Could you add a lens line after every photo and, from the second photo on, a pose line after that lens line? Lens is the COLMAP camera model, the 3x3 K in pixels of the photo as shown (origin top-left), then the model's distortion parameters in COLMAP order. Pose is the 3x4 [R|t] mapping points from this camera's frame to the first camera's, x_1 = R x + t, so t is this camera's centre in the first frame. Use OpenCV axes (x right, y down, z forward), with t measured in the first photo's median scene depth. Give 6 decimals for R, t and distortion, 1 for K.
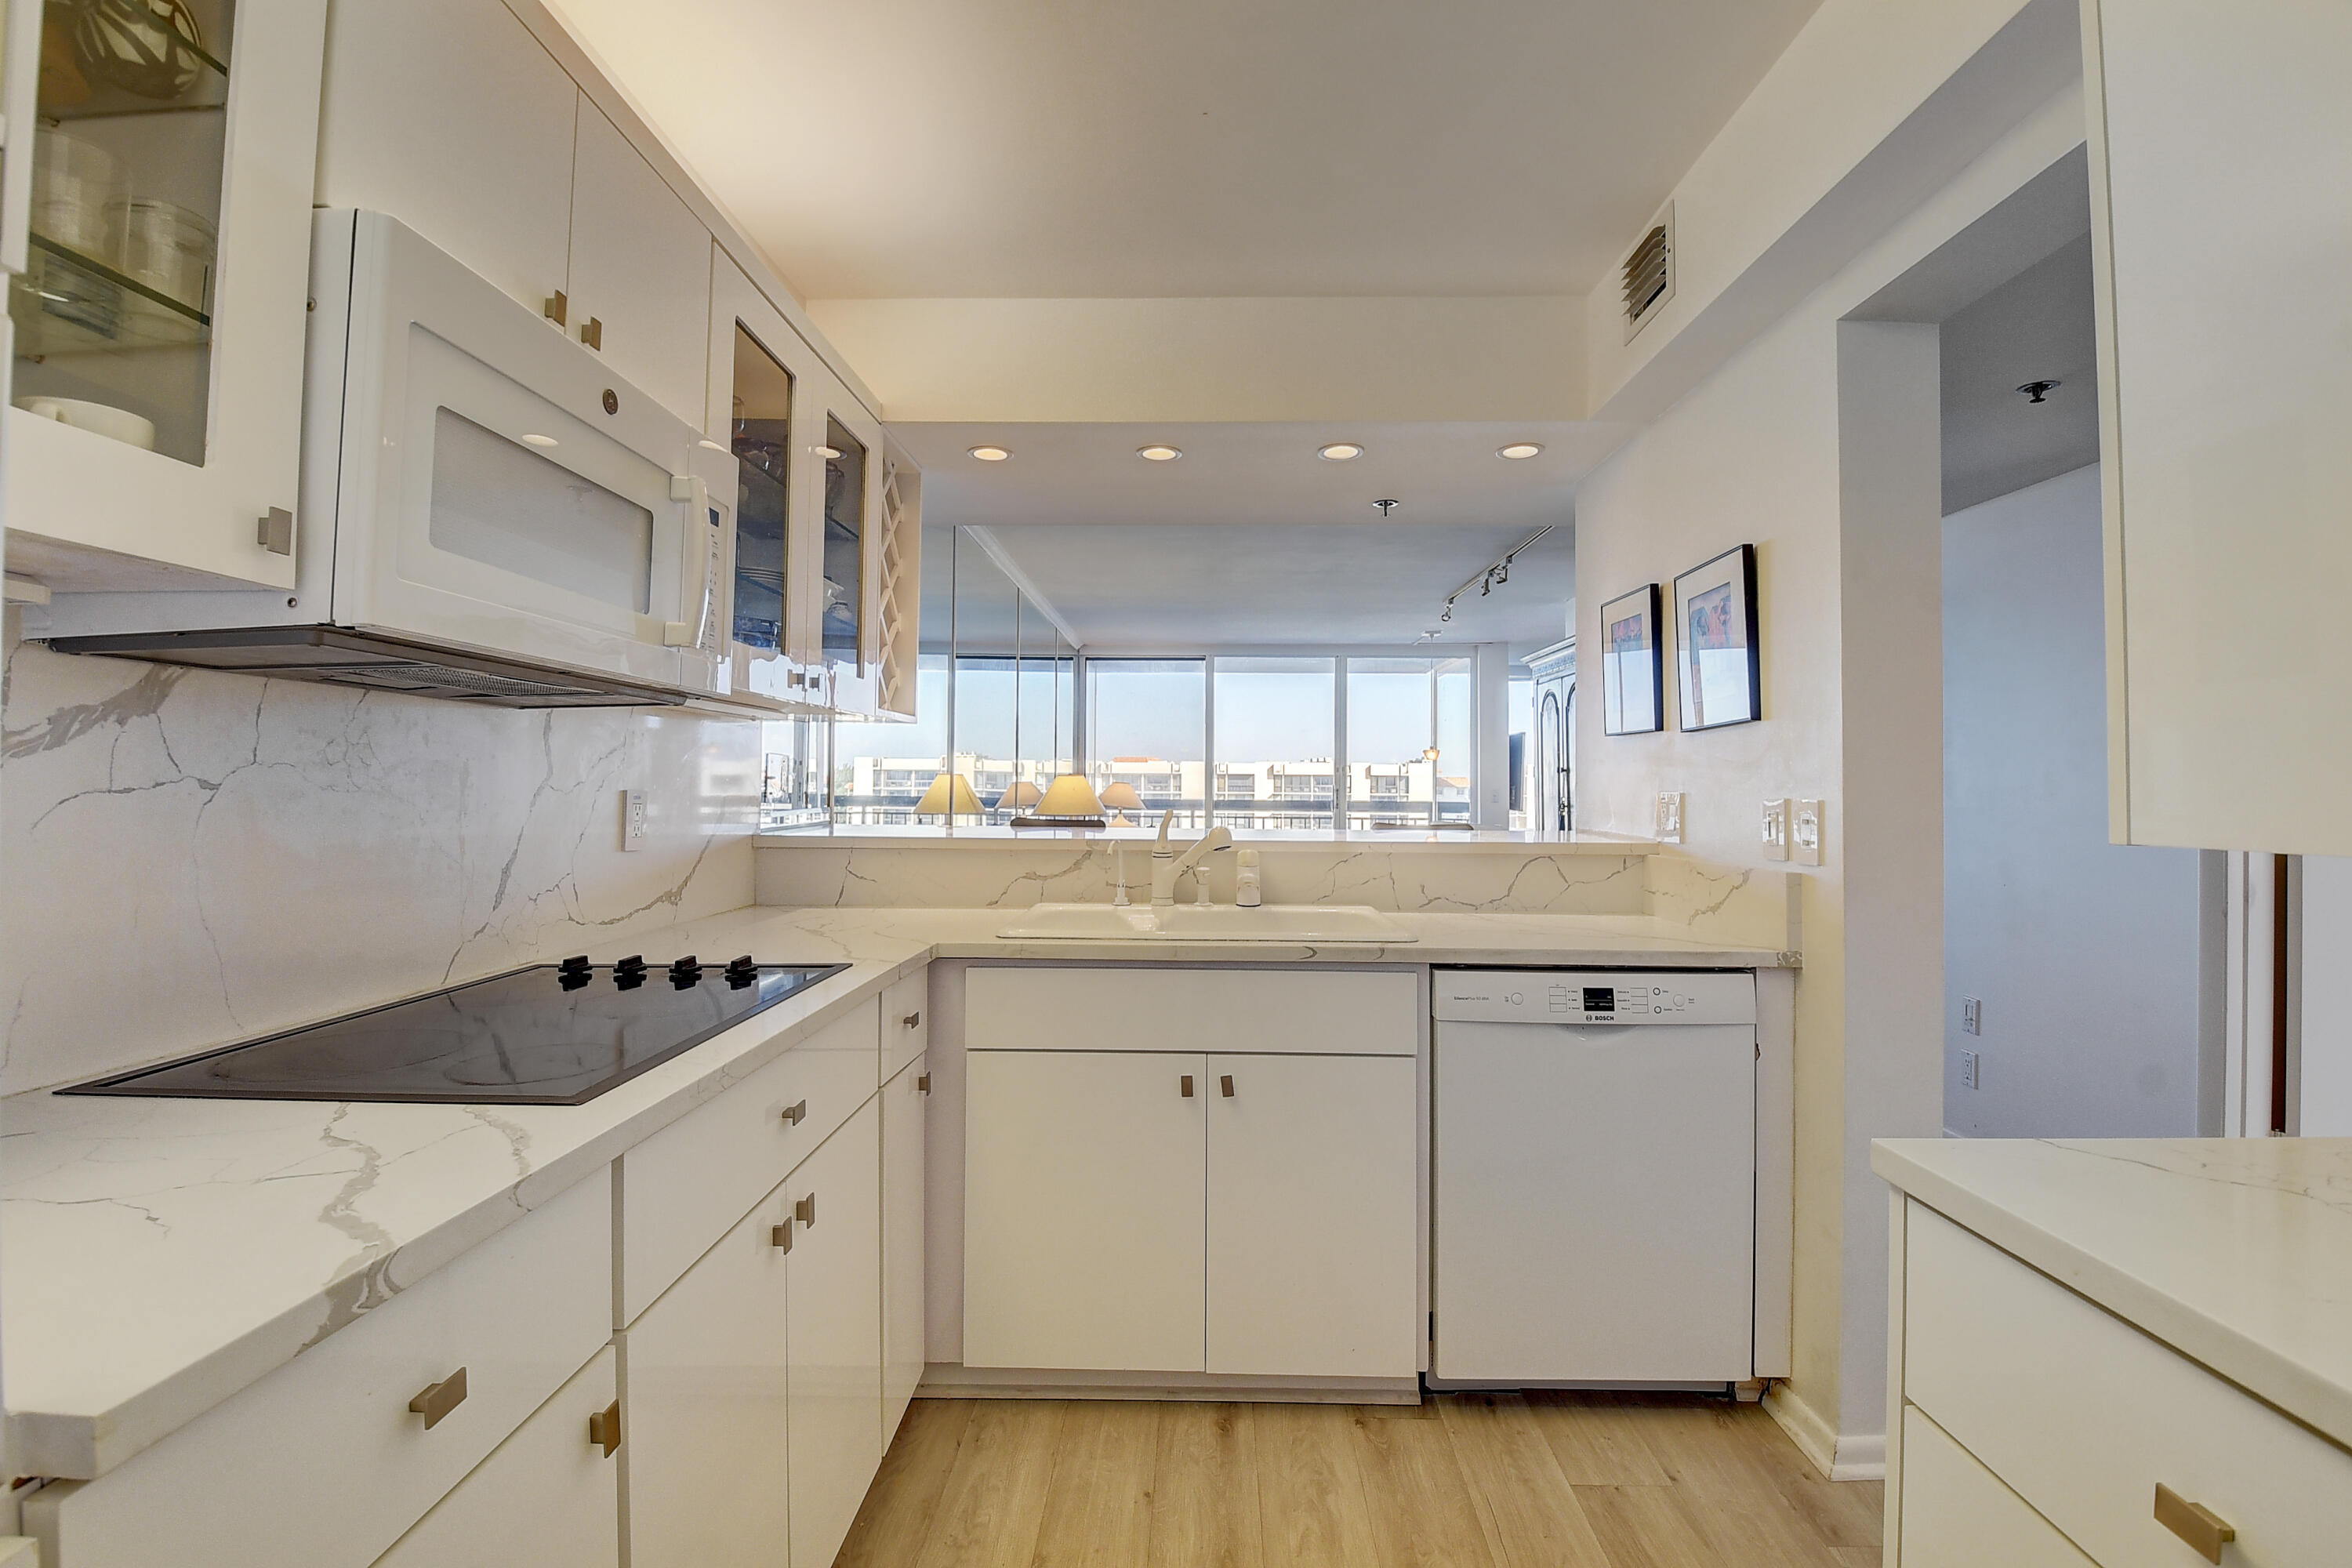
lens RADIAL K [[1040.9, 0, 1170.2], [0, 1040.9, 756.8], [0, 0, 1]] dist [-0.007781, -0.011273]
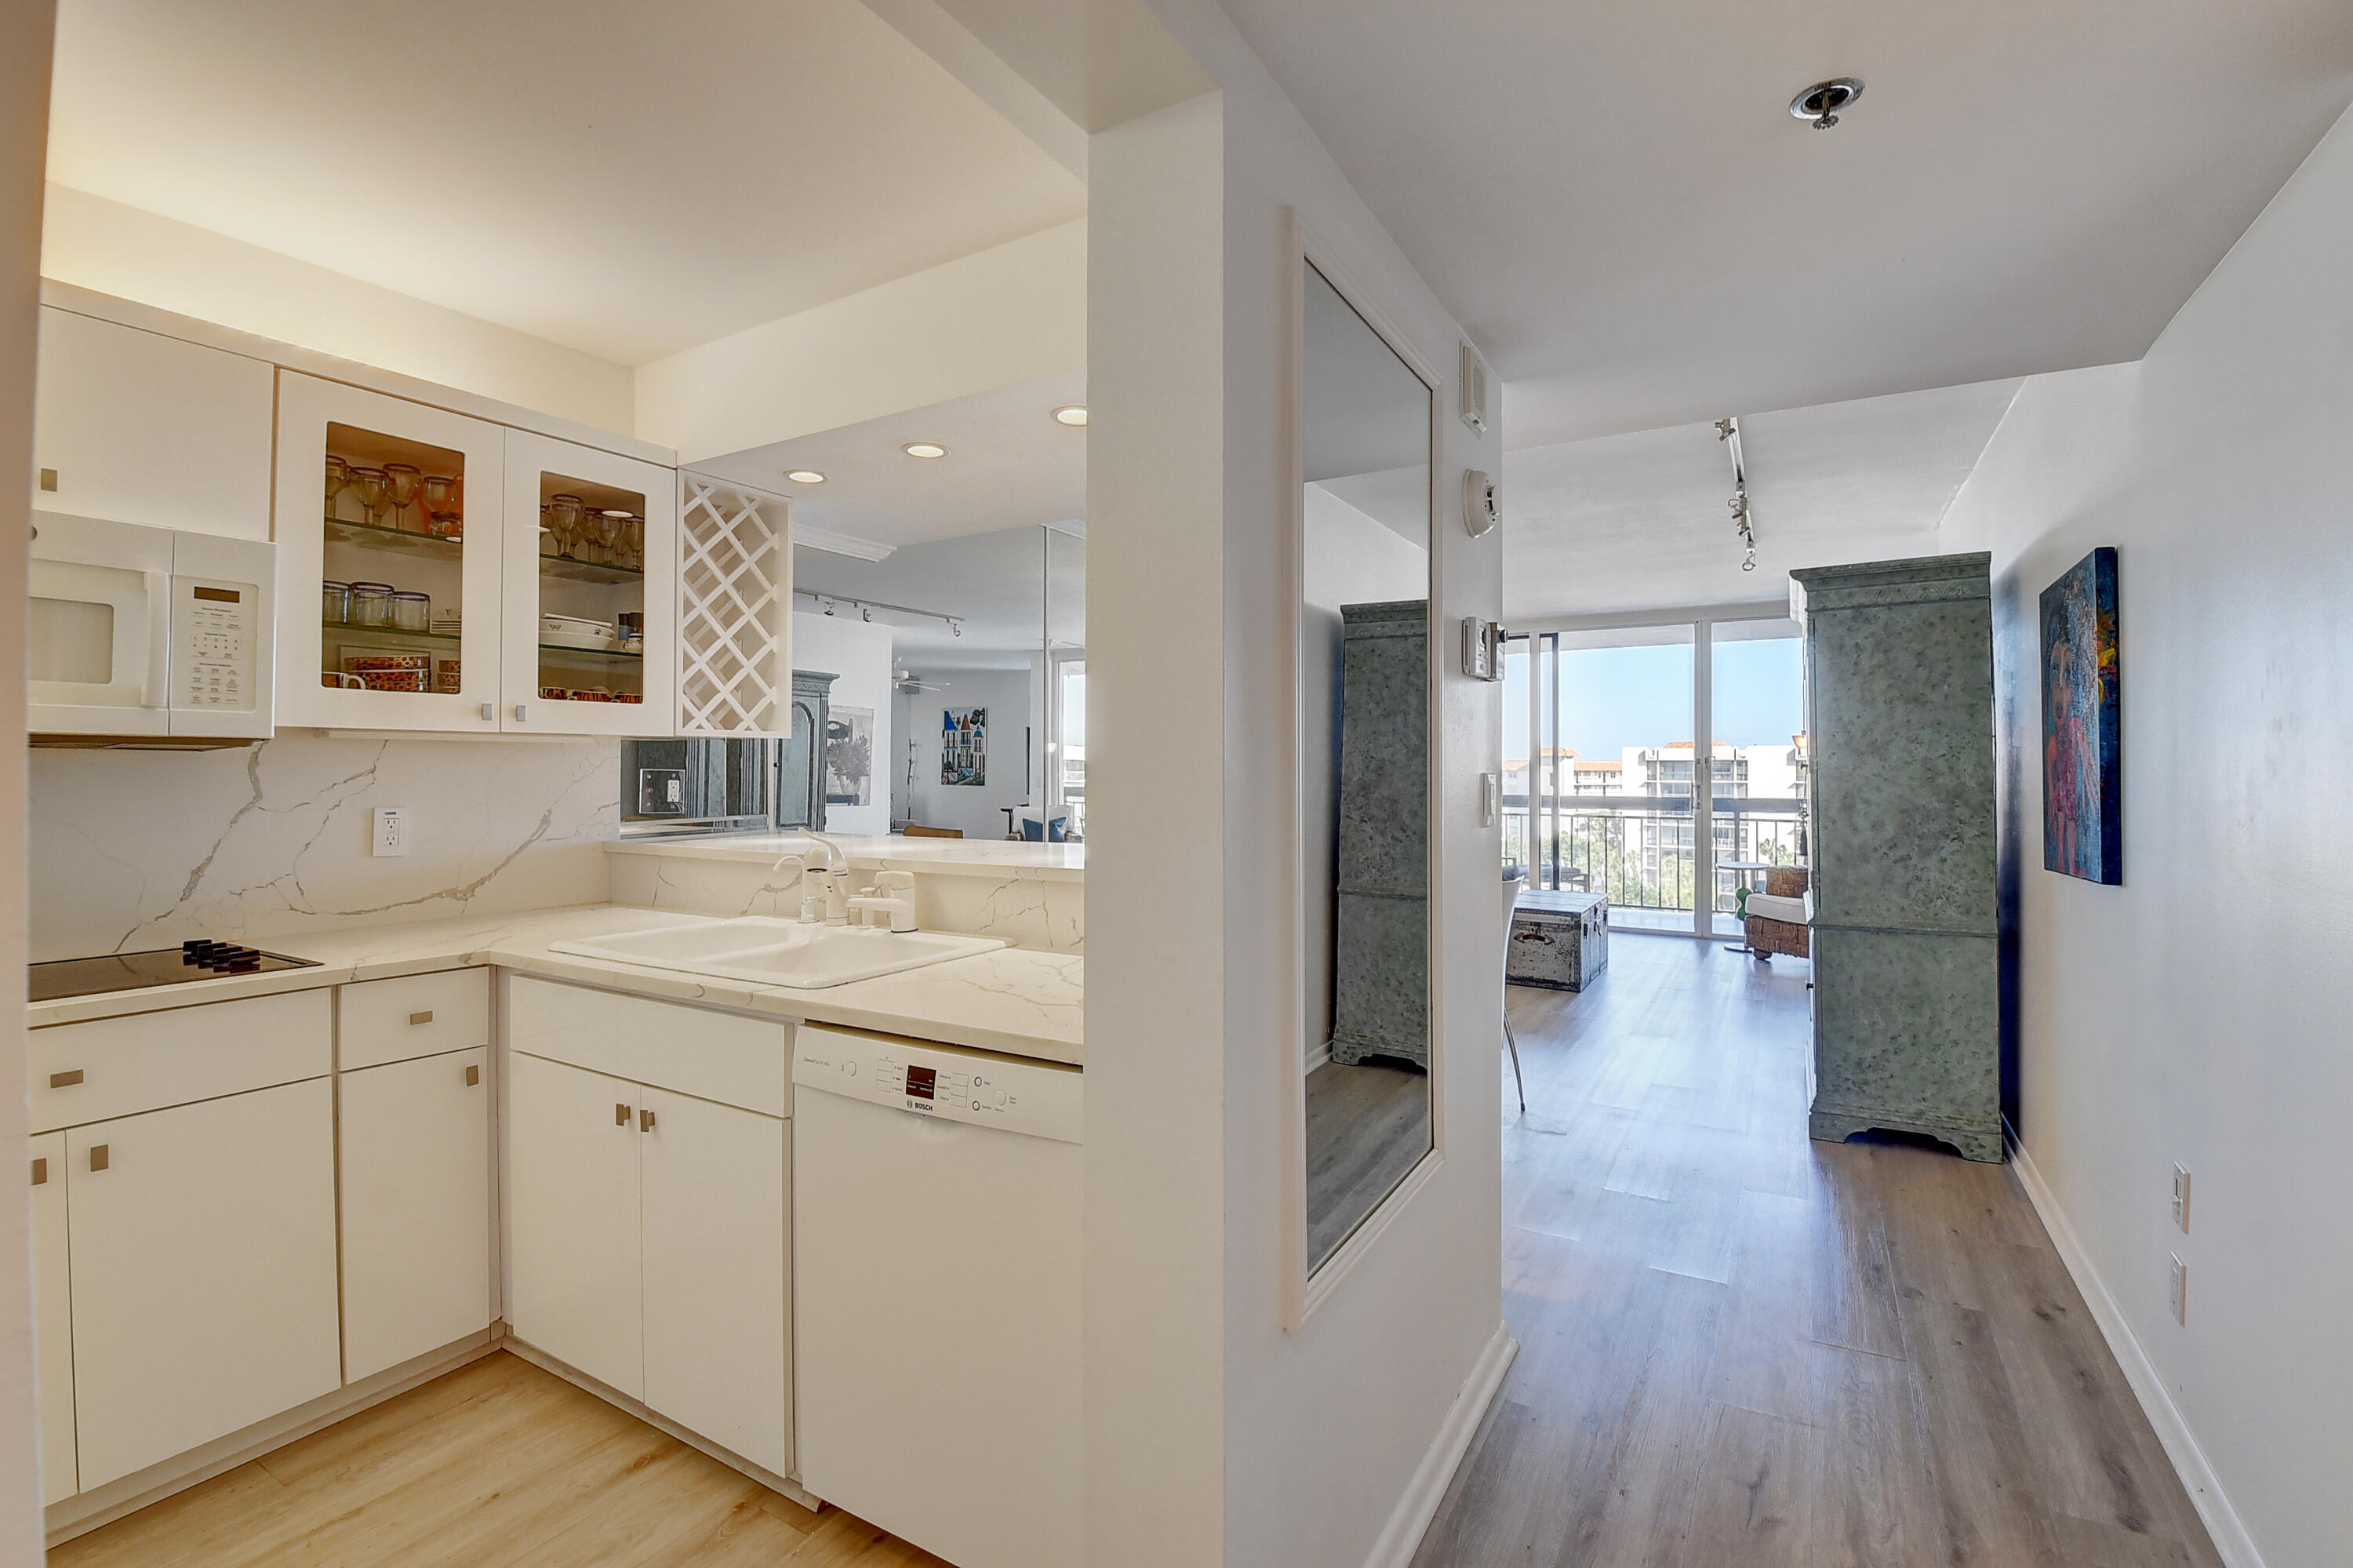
lens RADIAL K [[1041.4, 0, 1180.0], [0, 1041.4, 760.9], [0, 0, 1]] dist [-0.007781, -0.011273]
pose [[0.873587, -0.015425, -0.486424, 0.947795], [0.022513, 0.999708, 0.008729, -0.014403], [0.486148, -0.018577, 0.873679, 0.392957]]
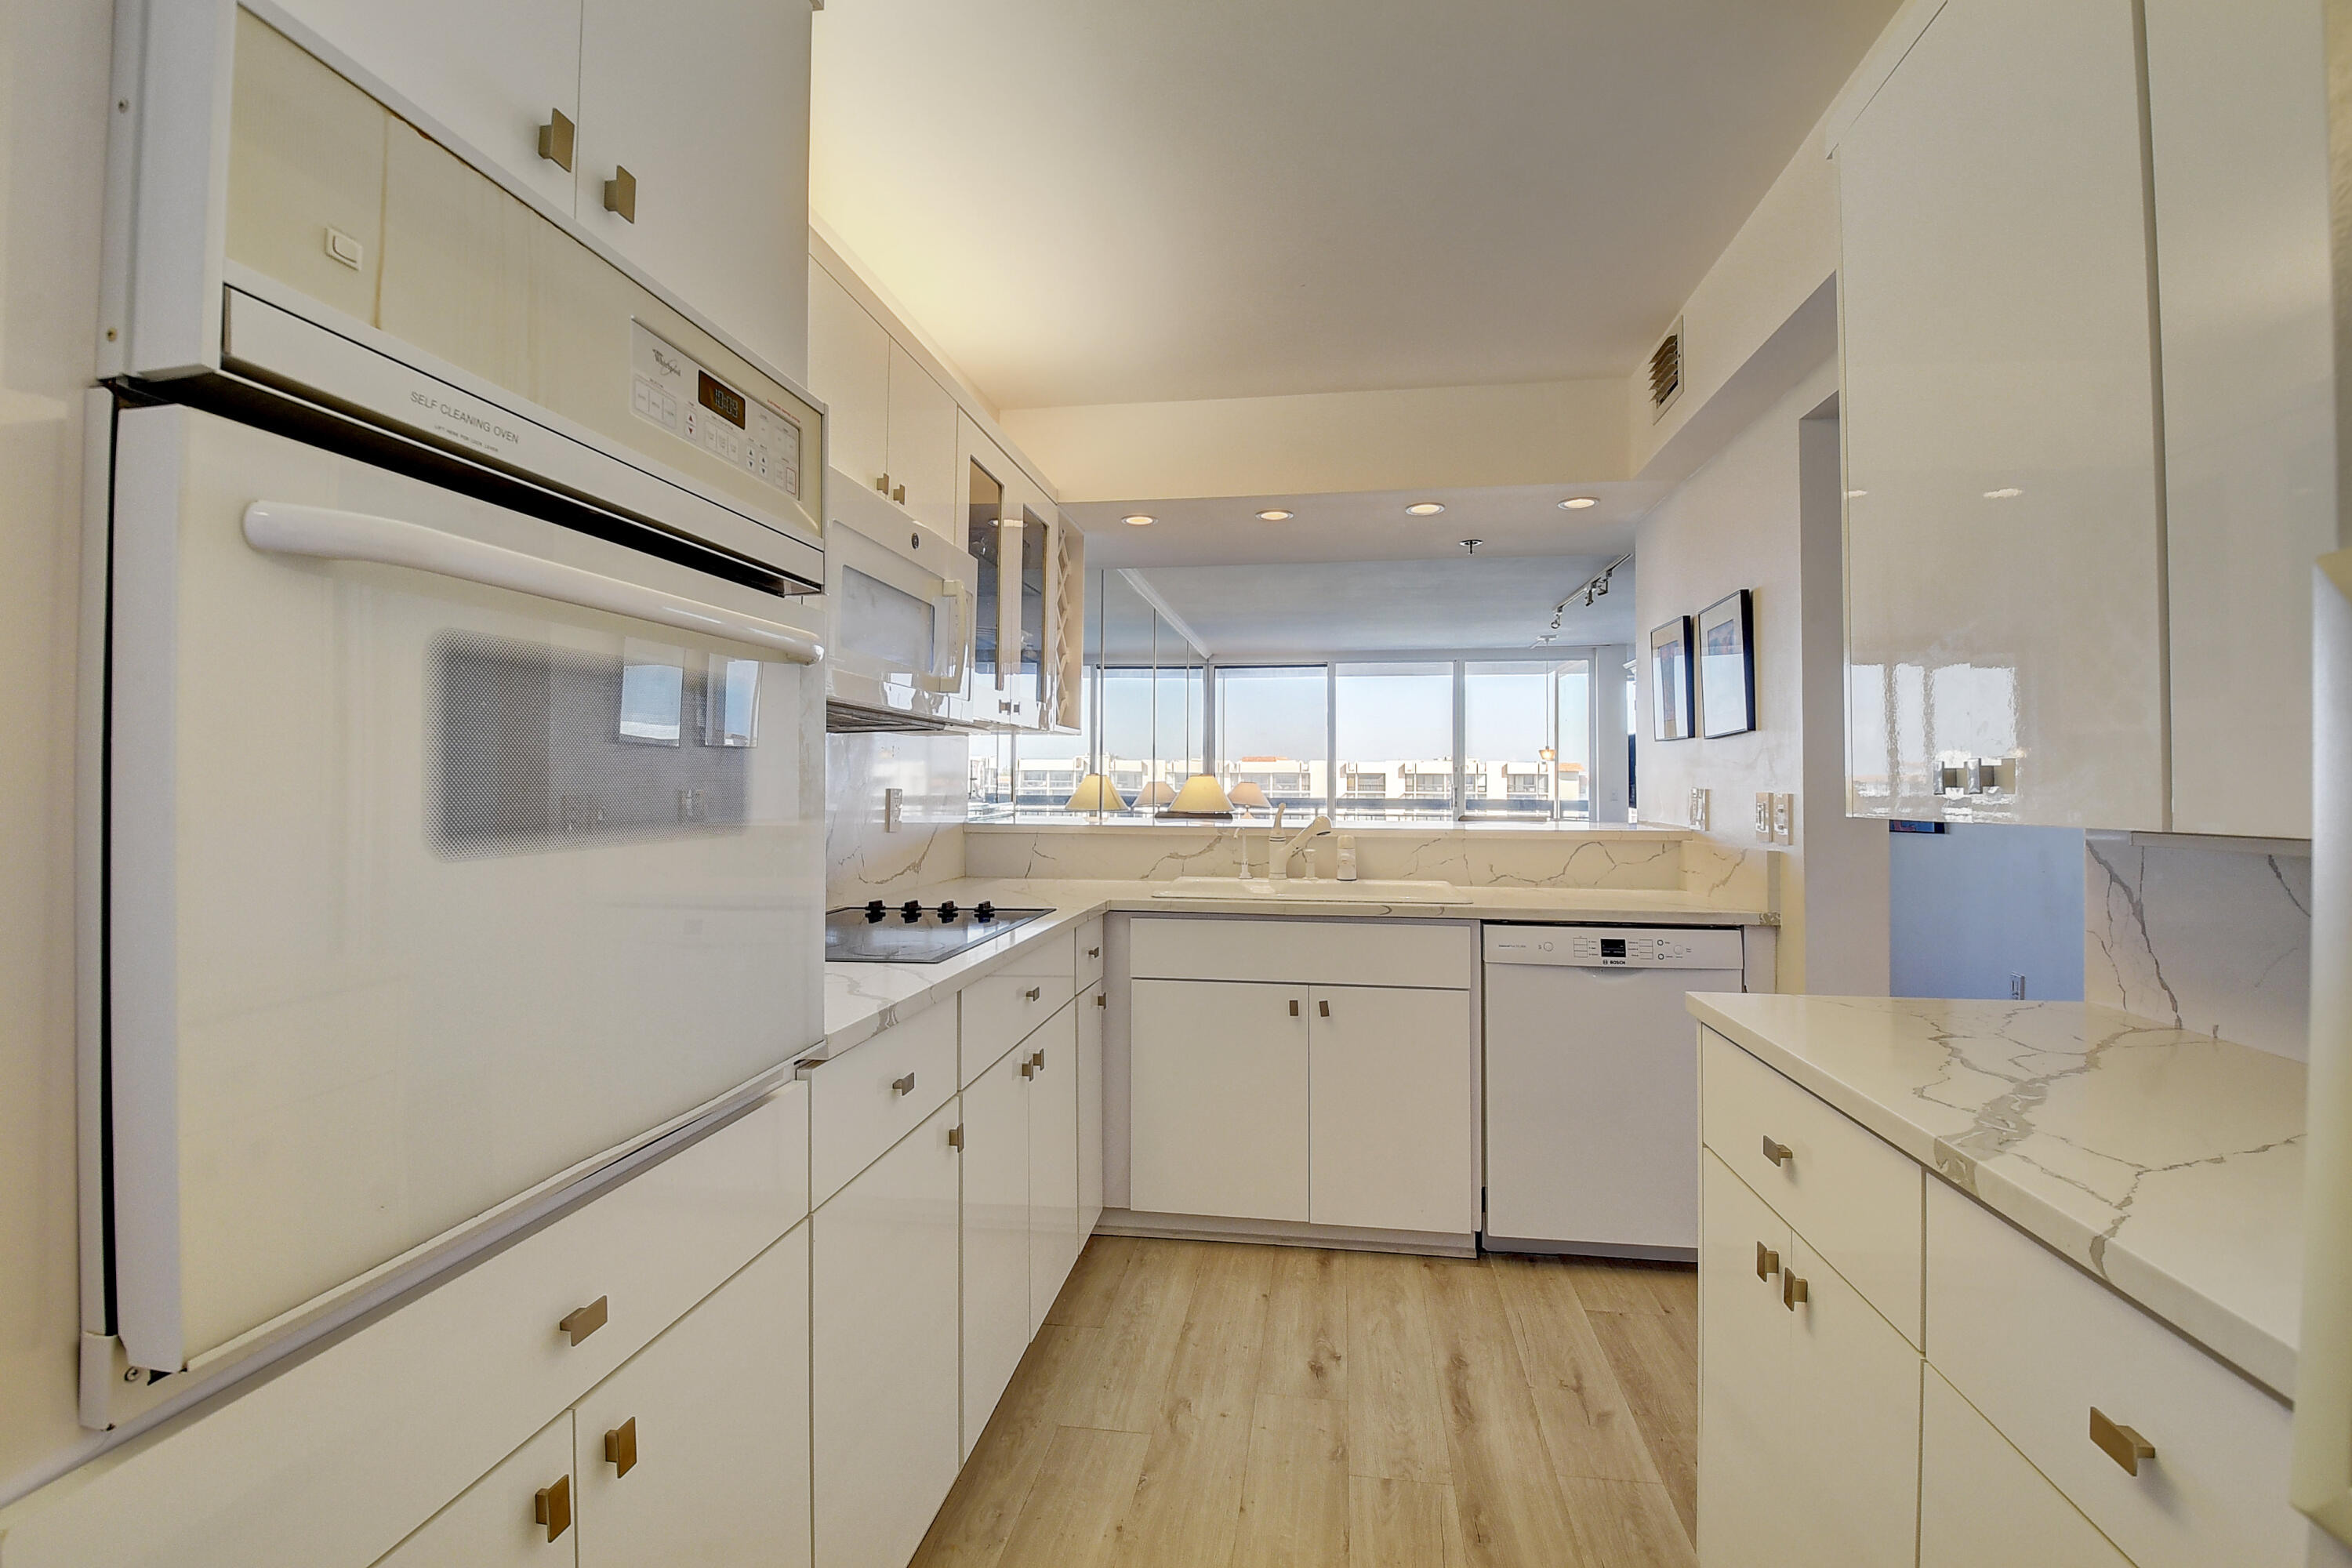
lens RADIAL K [[1040.9, 0, 1177.3], [0, 1040.9, 772.1], [0, 0, 1]] dist [-0.007781, -0.011273]
pose [[0.993128, -0.004459, -0.116944, 0.024071], [0.006235, 0.999871, 0.014828, -0.008007], [0.116863, -0.015455, 0.993028, -0.335543]]
